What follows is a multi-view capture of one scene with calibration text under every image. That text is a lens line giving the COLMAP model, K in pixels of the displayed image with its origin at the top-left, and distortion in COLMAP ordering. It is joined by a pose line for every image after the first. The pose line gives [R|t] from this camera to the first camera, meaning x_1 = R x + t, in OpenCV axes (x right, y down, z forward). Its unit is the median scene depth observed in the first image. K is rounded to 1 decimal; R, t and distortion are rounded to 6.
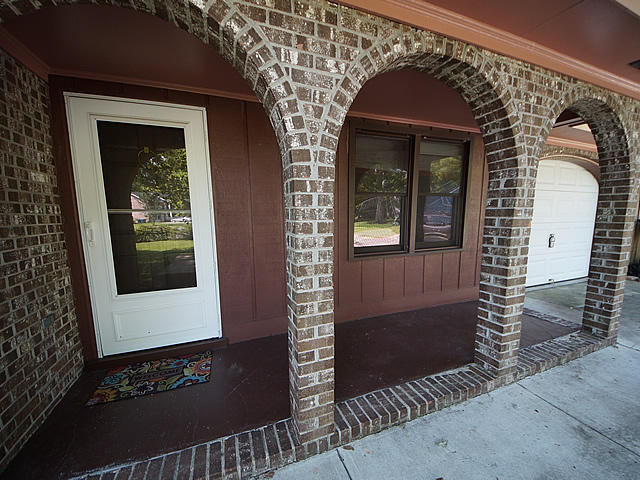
lens RADIAL K [[257.0, 0, 320.7], [0, 257.0, 249.3], [0, 0, 1]] dist [0.043530, -0.025033]
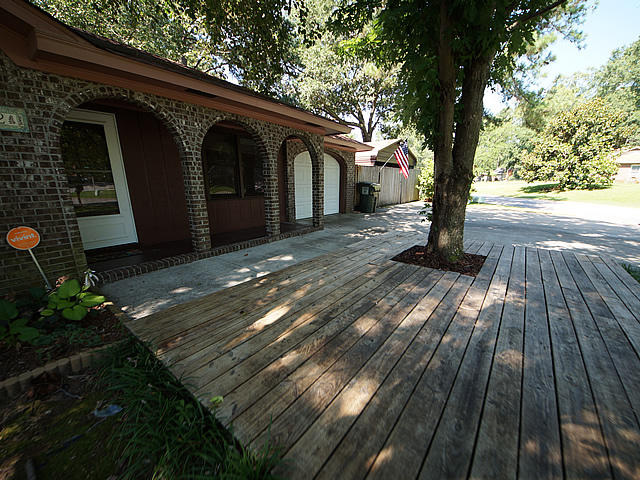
lens RADIAL K [[257.0, 0, 320.7], [0, 257.0, 249.3], [0, 0, 1]] dist [0.043530, -0.025033]
pose [[0.855239, -0.121893, 0.503695, -0.399299], [0.061994, 0.989029, 0.134081, 0.408454], [-0.514513, -0.083445, 0.853413, -2.328393]]
